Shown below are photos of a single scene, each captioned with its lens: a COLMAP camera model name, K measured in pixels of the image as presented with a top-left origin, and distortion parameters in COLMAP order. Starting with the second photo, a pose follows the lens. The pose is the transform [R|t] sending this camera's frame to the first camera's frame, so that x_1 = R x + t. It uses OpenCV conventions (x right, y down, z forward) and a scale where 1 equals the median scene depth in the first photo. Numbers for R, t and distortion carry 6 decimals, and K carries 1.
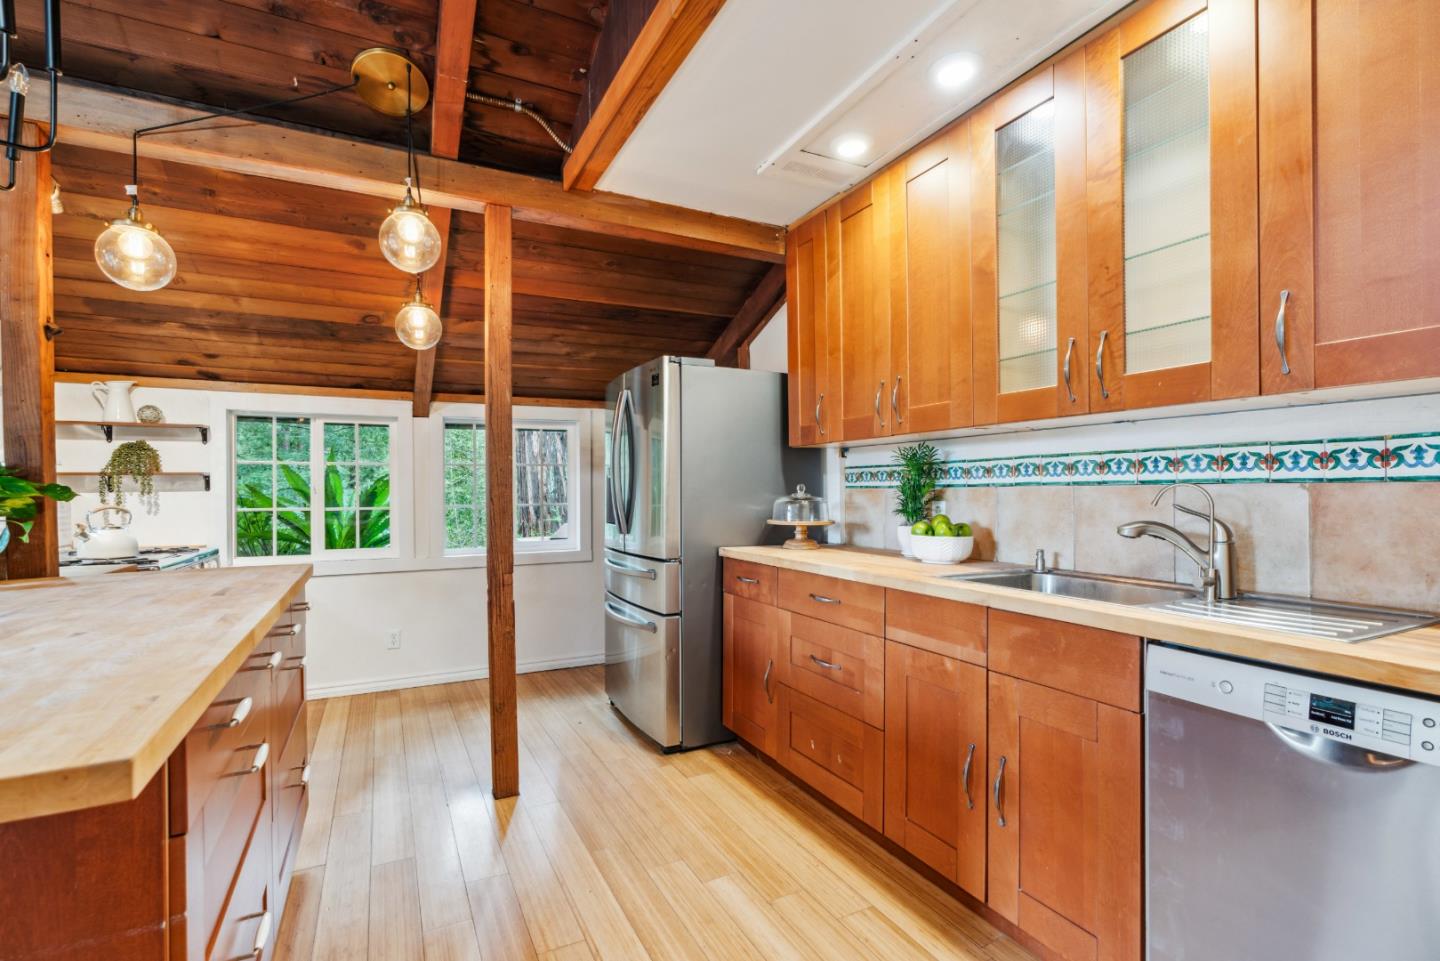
lens RADIAL K [[666.1, 0, 717.8], [0, 666.1, 488.1], [0, 0, 1]] dist [-0.000662, -0.000200]
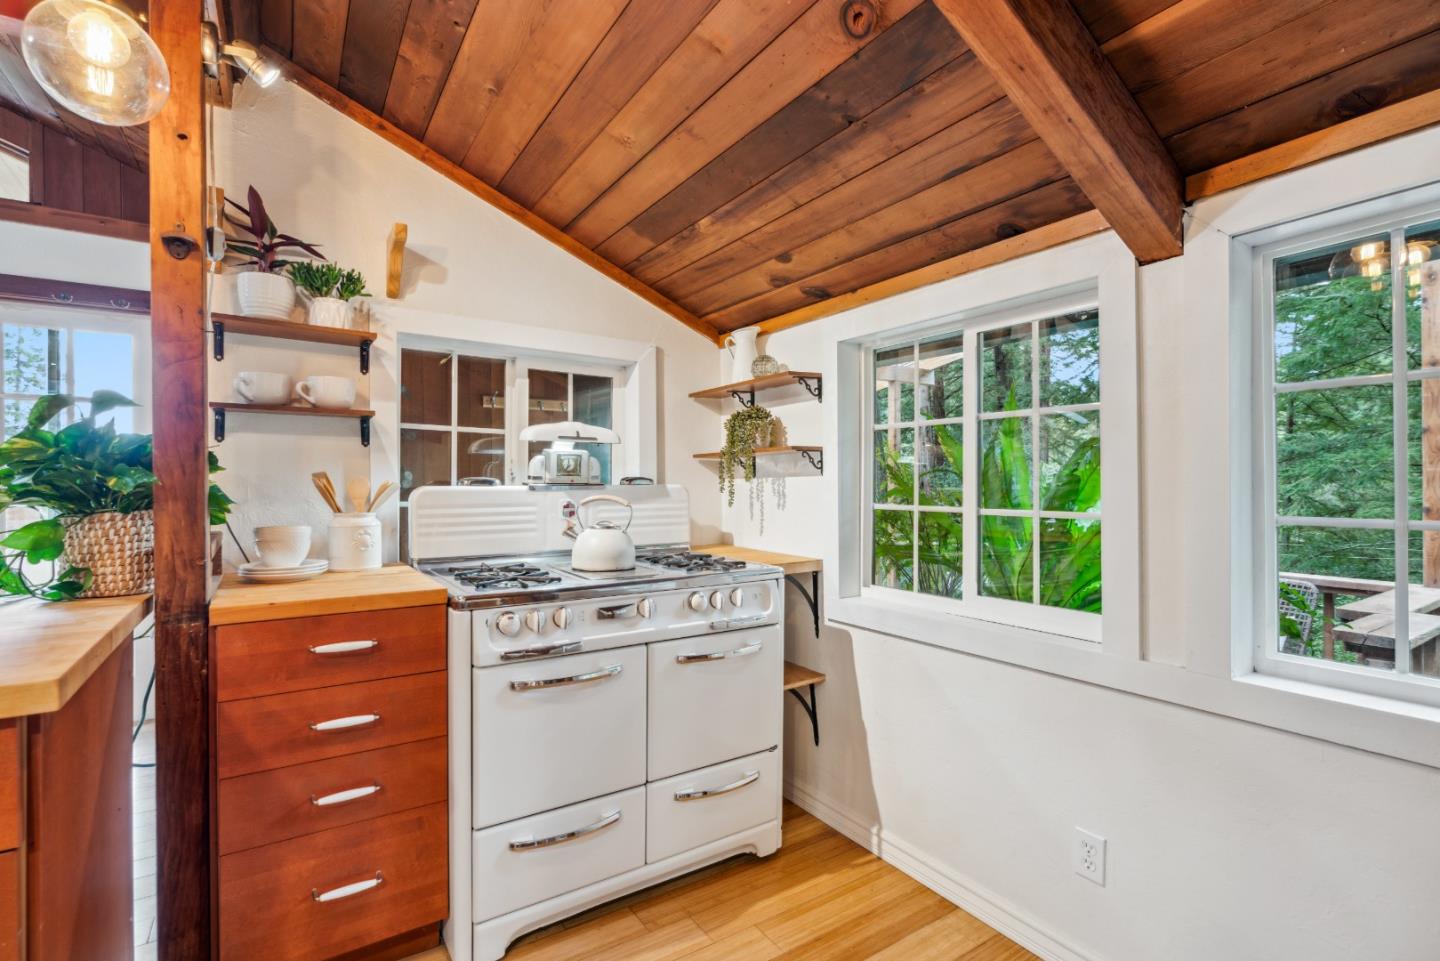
lens RADIAL K [[666.1, 0, 710.2], [0, 666.1, 486.2], [0, 0, 1]] dist [-0.000662, -0.000200]
pose [[0.104056, 0.013759, -0.994476, -0.130727], [0.001126, 0.999902, 0.013952, 0.004973], [0.994571, -0.002571, 0.104030, 0.767545]]
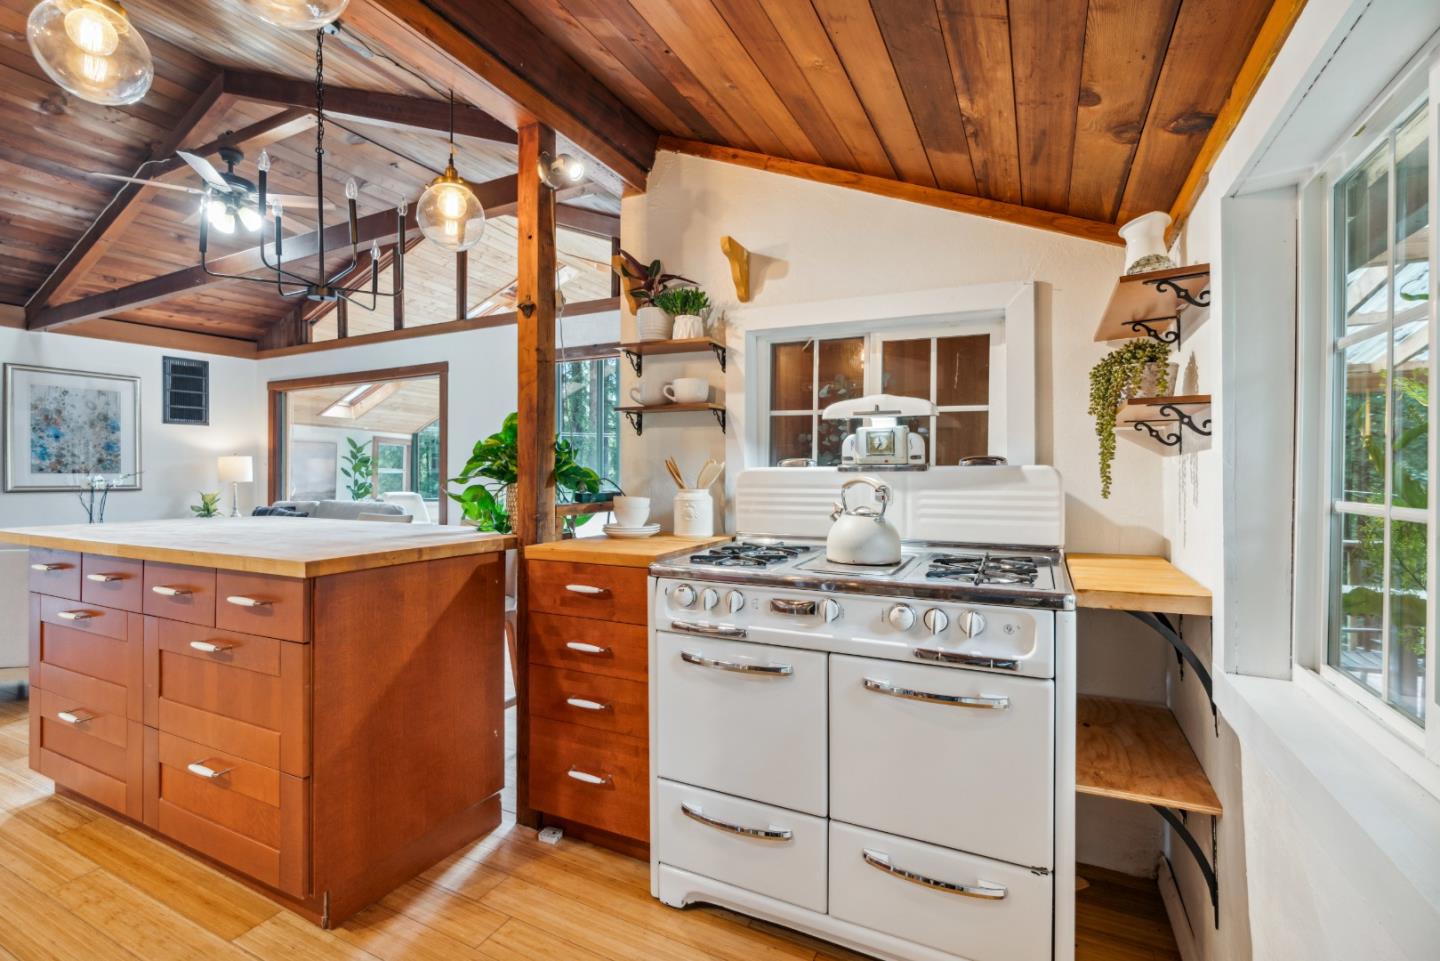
lens RADIAL K [[666.1, 0, 677.6], [0, 666.1, 466.9], [0, 0, 1]] dist [-0.000662, -0.000200]
pose [[-0.821429, -0.004352, -0.570294, -0.307467], [0.000906, 0.999960, -0.008936, 0.017238], [0.570310, -0.007857, -0.821392, 1.047338]]
